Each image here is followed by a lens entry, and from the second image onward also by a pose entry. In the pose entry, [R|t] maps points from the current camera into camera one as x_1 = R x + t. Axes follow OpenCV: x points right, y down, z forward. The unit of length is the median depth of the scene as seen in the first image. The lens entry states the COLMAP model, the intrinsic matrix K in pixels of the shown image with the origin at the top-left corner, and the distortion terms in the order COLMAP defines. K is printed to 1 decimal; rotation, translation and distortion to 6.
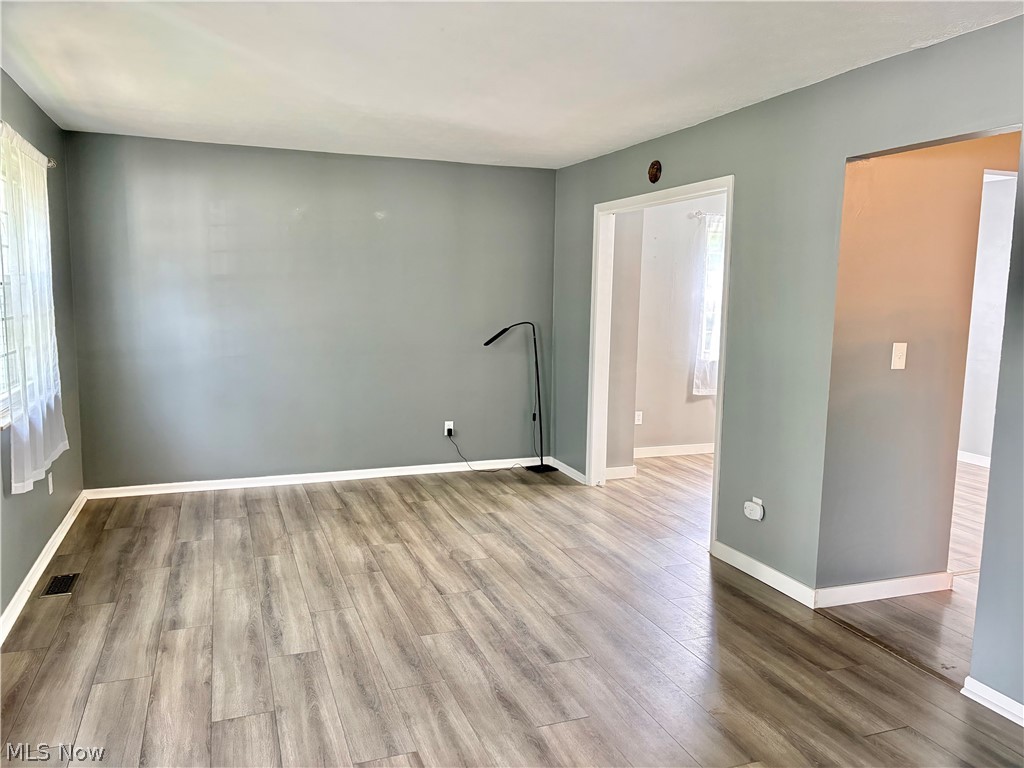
lens RADIAL K [[781.1, 0, 504.4], [0, 781.1, 385.5], [0, 0, 1]] dist [0.062506, -0.060857]
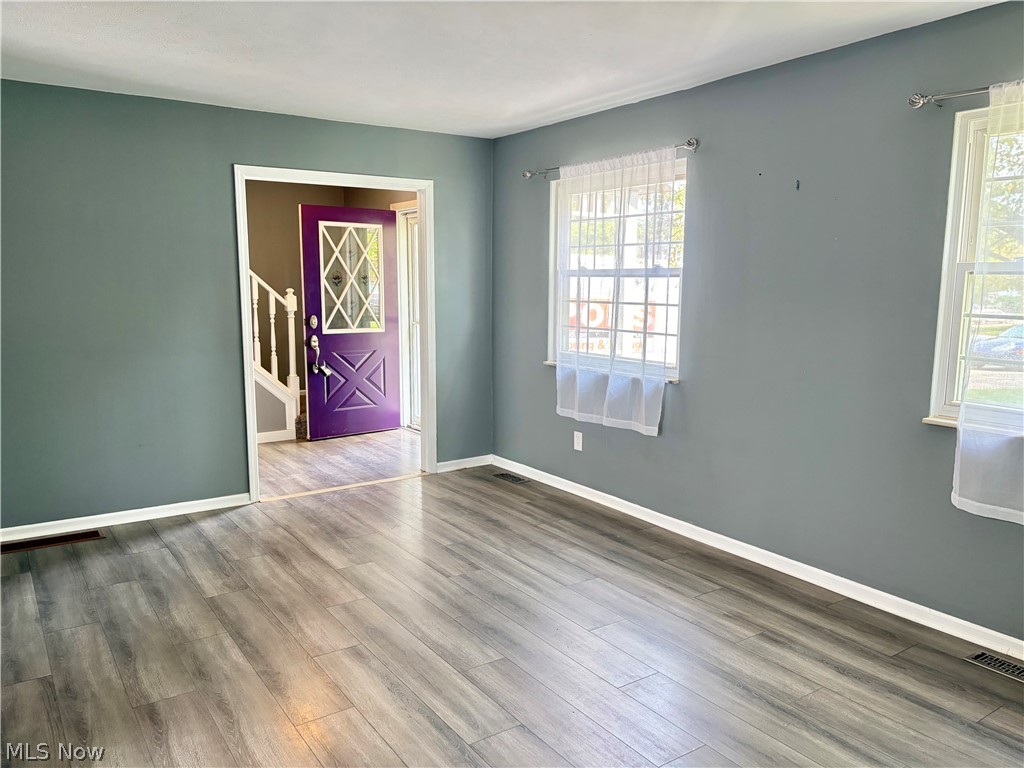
lens RADIAL K [[781.1, 0, 511.5], [0, 781.1, 383.3], [0, 0, 1]] dist [0.062506, -0.060857]
pose [[-0.969454, 0.011072, -0.245023, 0.097012], [-0.050764, 0.968292, 0.244608, -0.193559], [0.239963, 0.249575, -0.938153, 1.694483]]
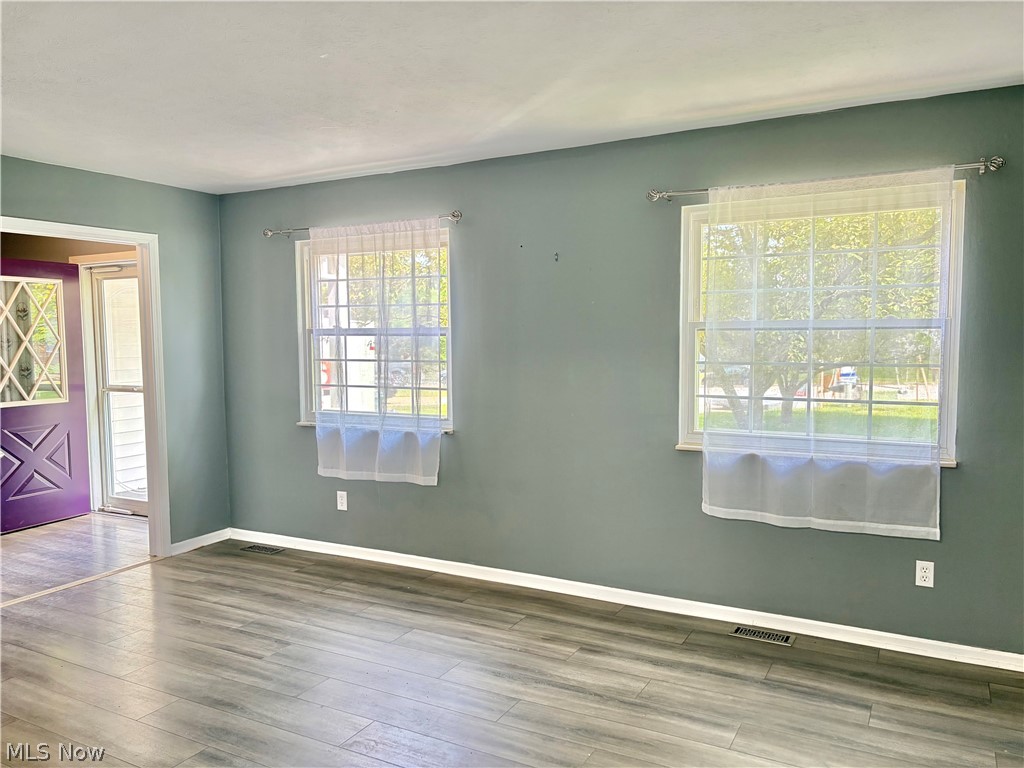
lens RADIAL K [[781.1, 0, 515.8], [0, 781.1, 384.8], [0, 0, 1]] dist [0.062506, -0.060857]
pose [[-0.754353, 0.032692, -0.655655, 0.326159], [-0.082361, 0.986155, 0.143930, -0.184531], [0.651282, 0.162574, -0.741216, 1.630598]]
